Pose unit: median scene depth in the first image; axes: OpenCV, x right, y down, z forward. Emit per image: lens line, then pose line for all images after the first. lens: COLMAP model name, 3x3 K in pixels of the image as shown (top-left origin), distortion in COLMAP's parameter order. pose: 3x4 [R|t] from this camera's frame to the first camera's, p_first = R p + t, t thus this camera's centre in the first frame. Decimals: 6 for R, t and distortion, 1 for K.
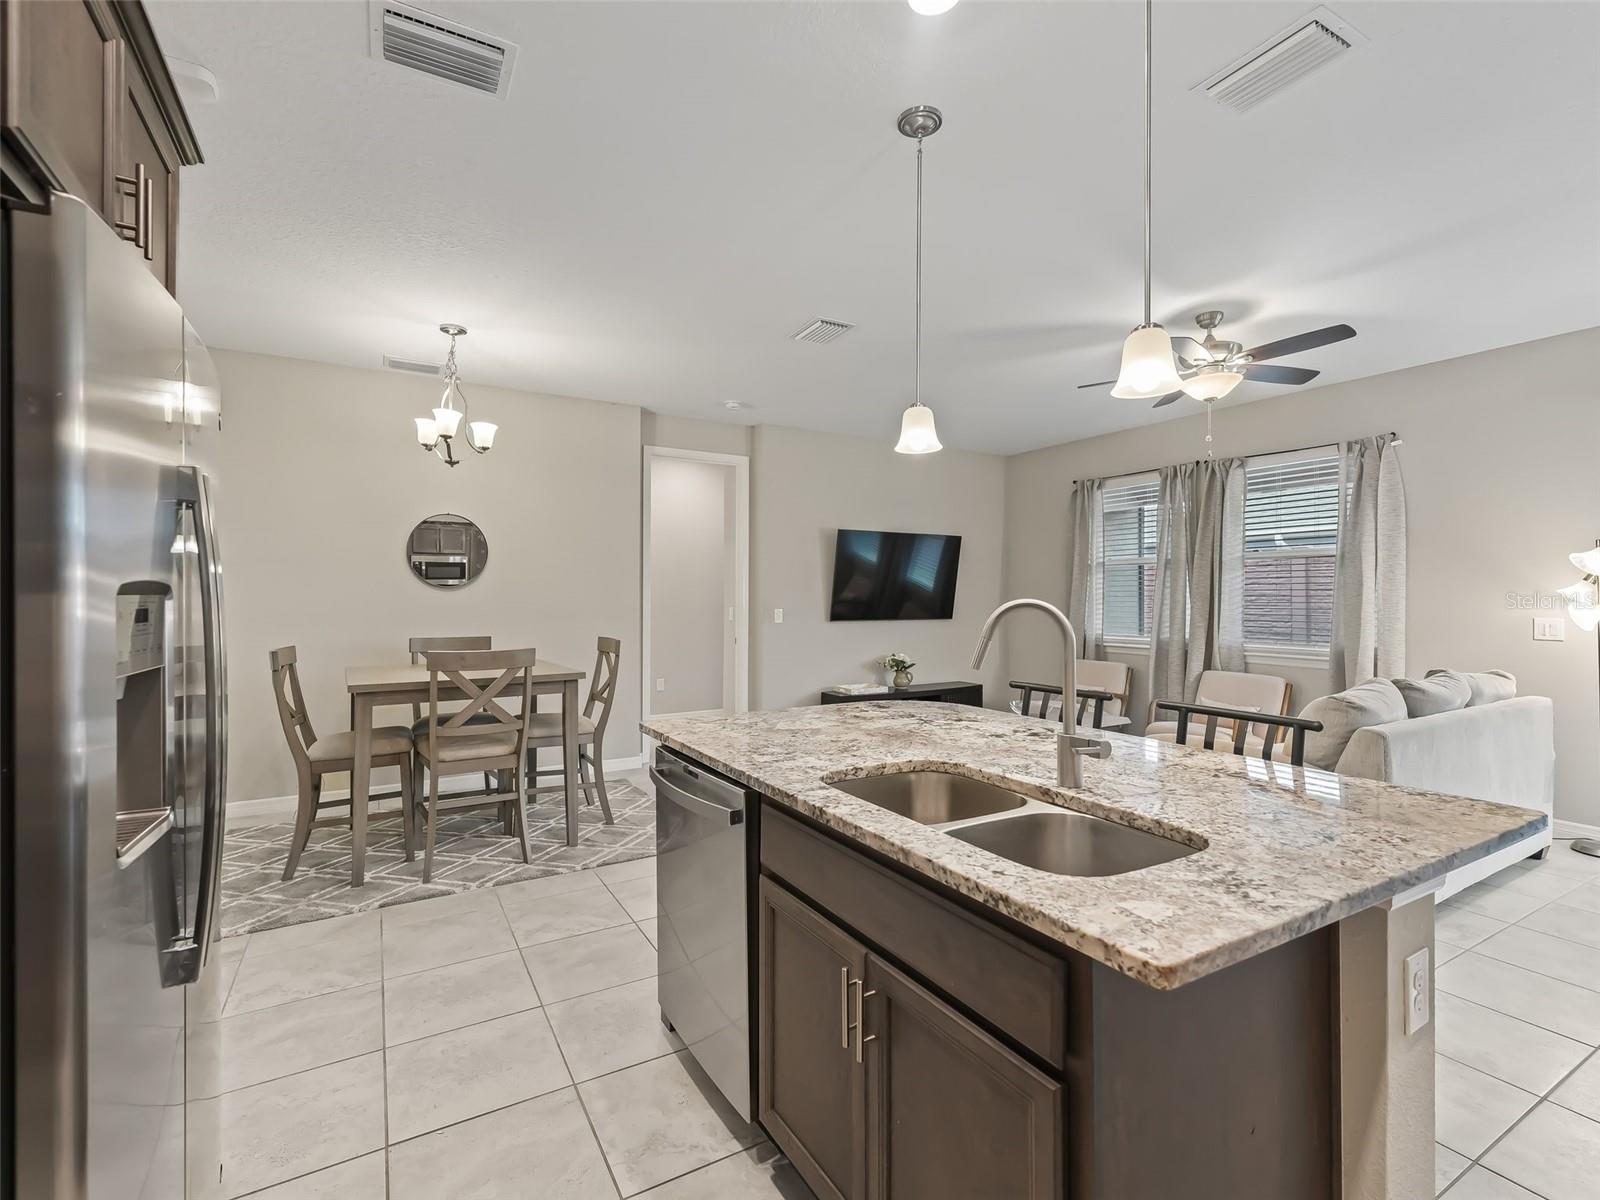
lens RADIAL K [[739.7, 0, 804.0], [0, 739.7, 589.5], [0, 0, 1]] dist [0.022115, -0.000122]
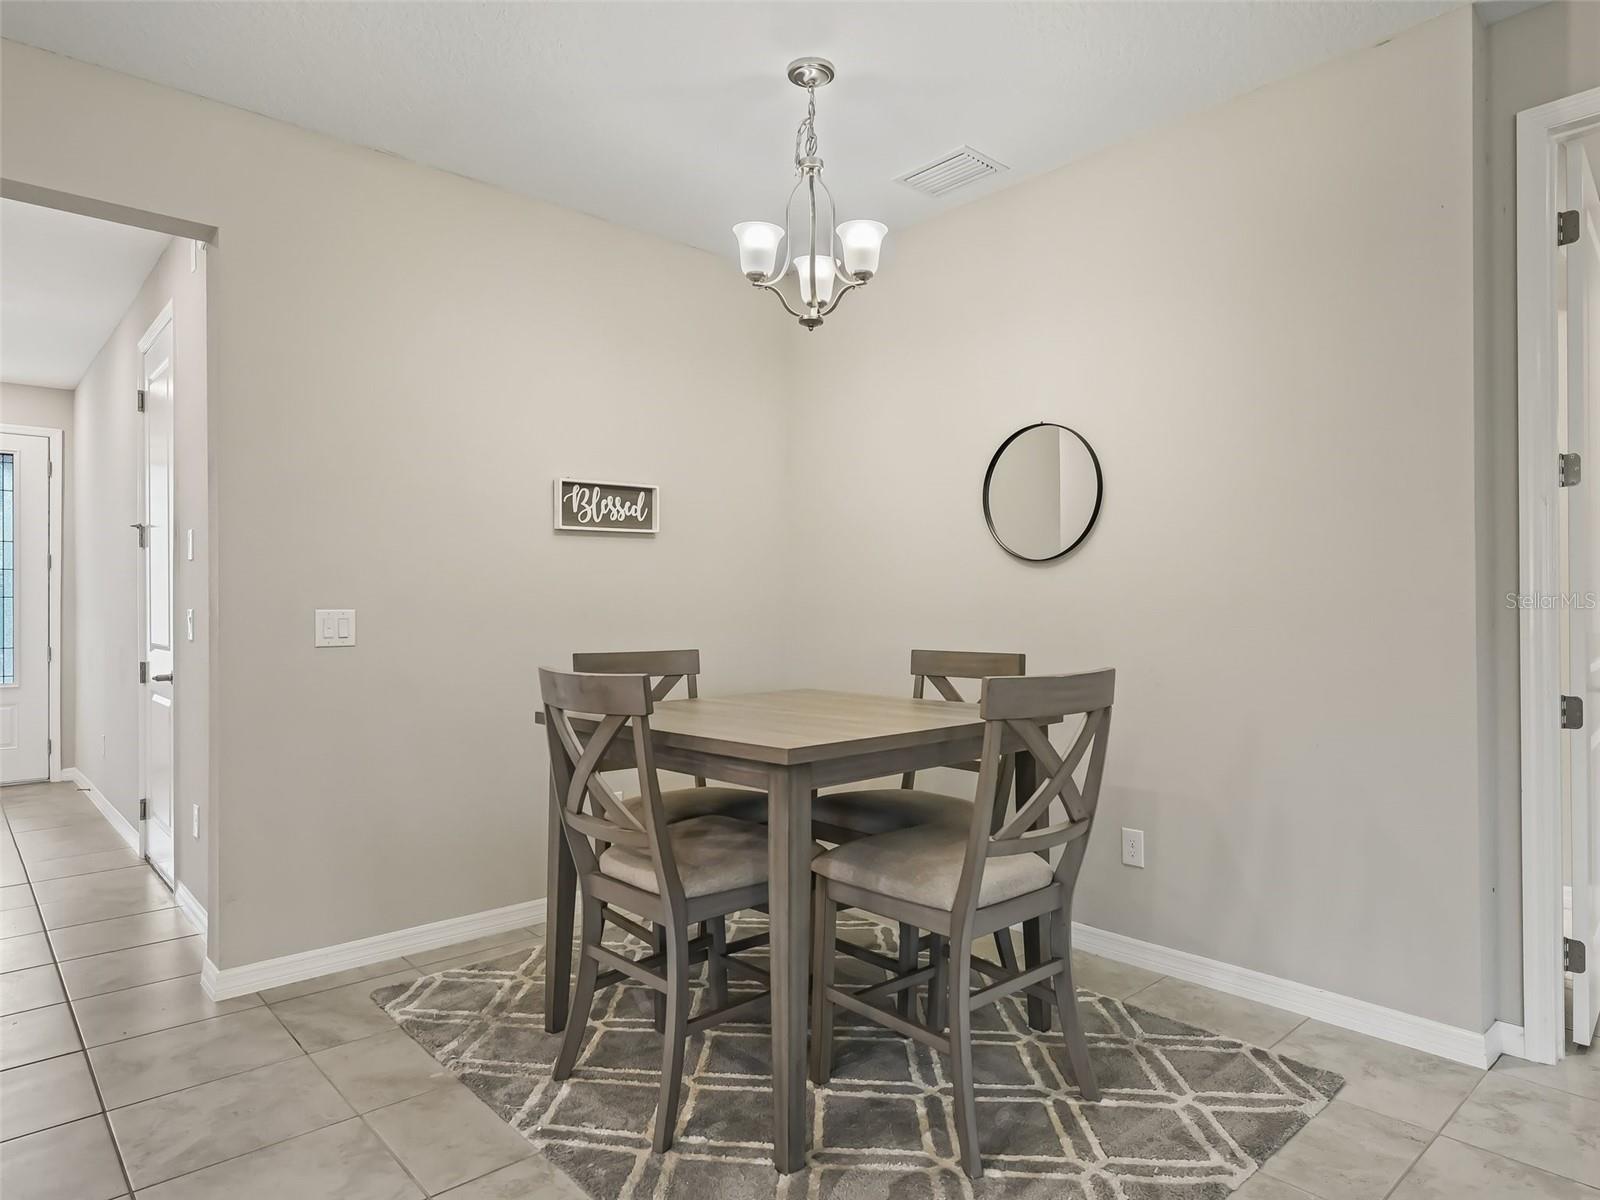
lens RADIAL K [[941.4, 0, 829.4], [0, 941.4, 608.9], [0, 0, 1]] dist [-0.002868, -0.001707]
pose [[0.218507, -0.000795, -0.975835, 0.187257], [0.013643, 0.999904, 0.002240, 0.034157], [0.975740, -0.013802, 0.218497, 0.861963]]
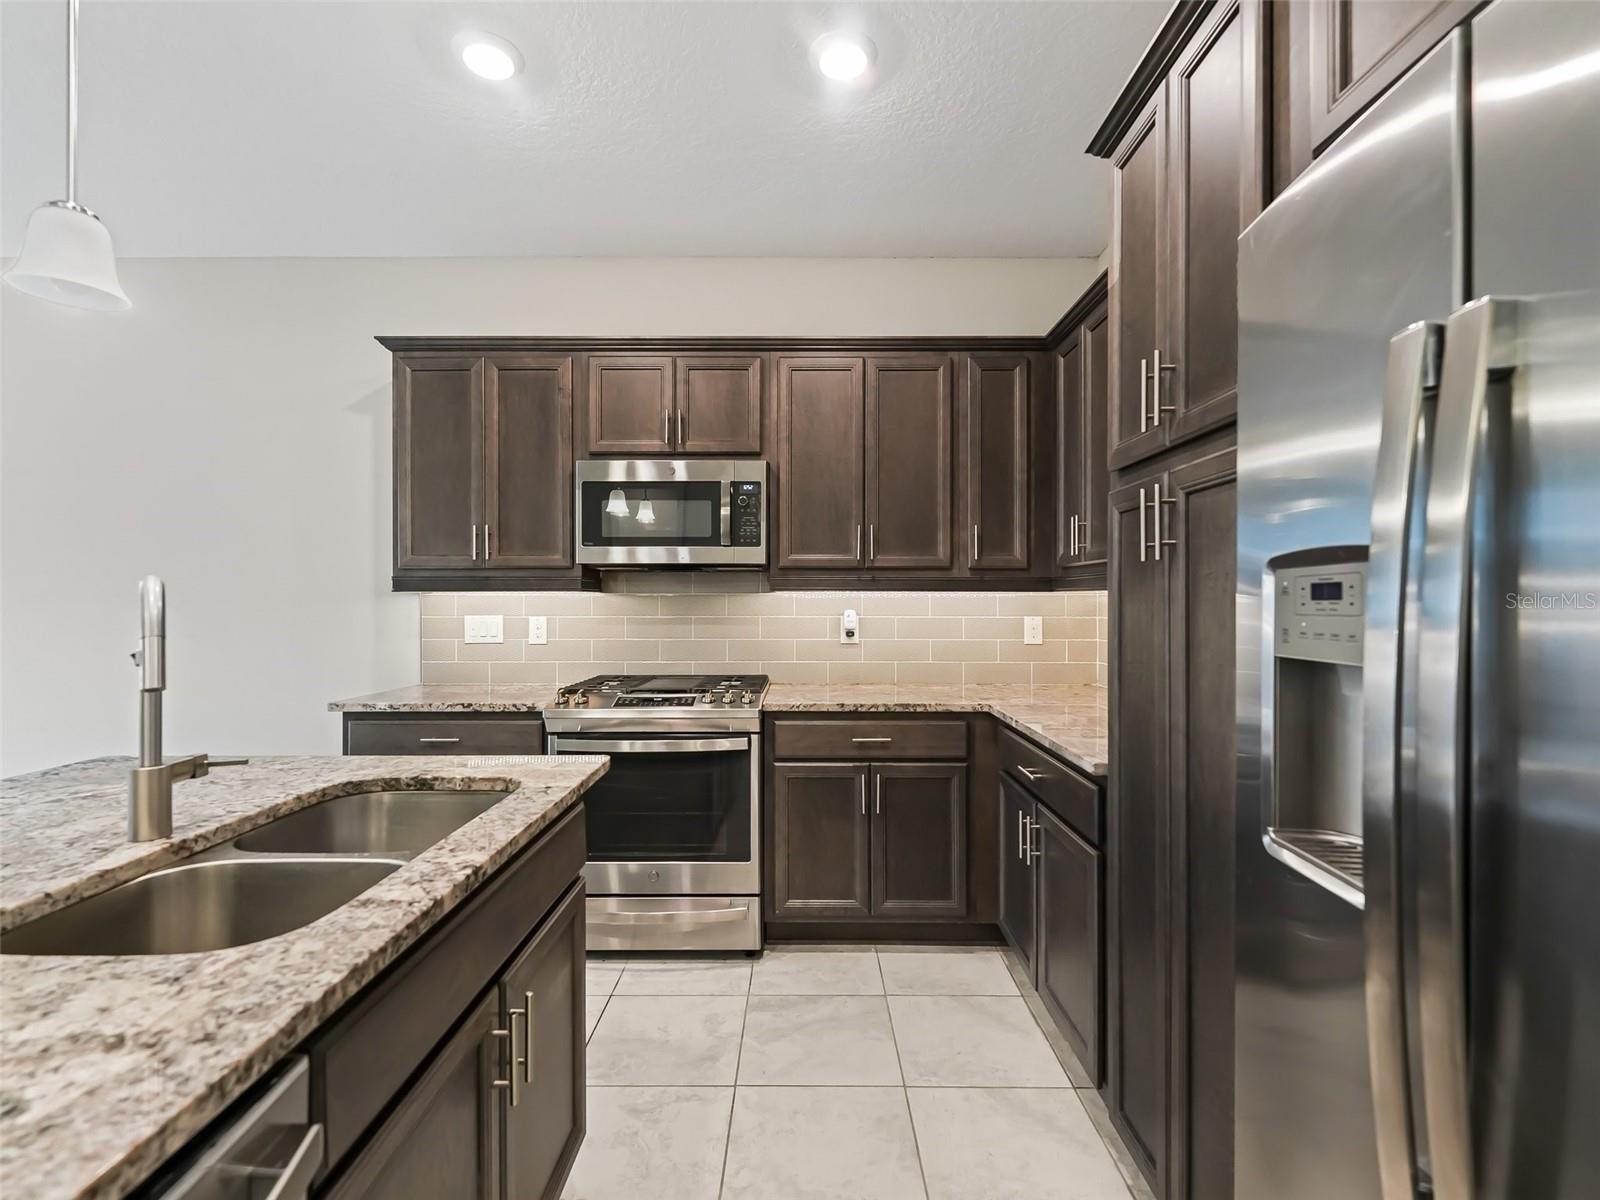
lens RADIAL K [[729.1, 0, 805.2], [0, 729.1, 600.2], [0, 0, 1]] dist [0.026061, -0.011911]
pose [[-0.862676, -0.003383, 0.505746, -0.207704], [-0.009255, 0.999916, -0.009098, 0.014248], [-0.505672, -0.012529, -0.862635, 0.497892]]
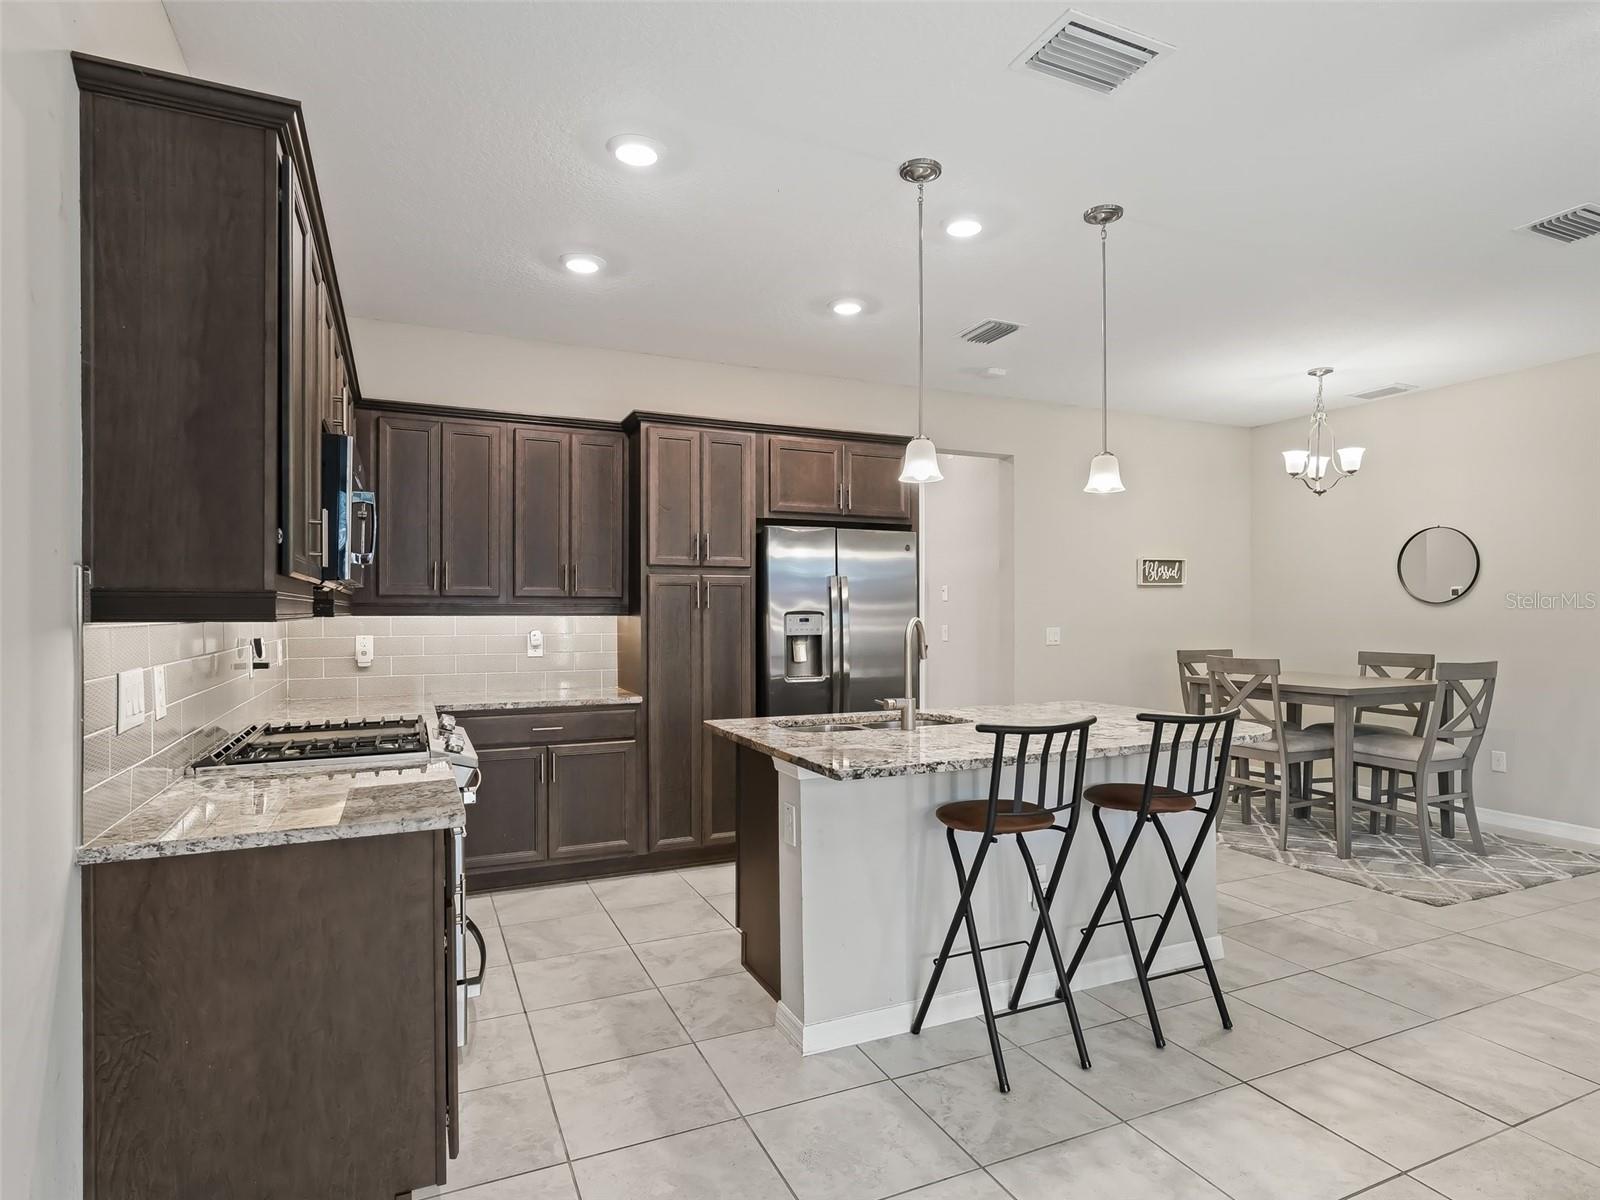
lens RADIAL K [[879.3, 0, 807.6], [0, 879.3, 614.2], [0, 0, 1]] dist [-0.016007, -0.000547]
pose [[-0.106102, 0.002978, -0.994351, 0.898447], [0.012759, 0.999917, 0.001633, -0.000497], [0.994273, -0.012514, -0.106132, 0.378835]]
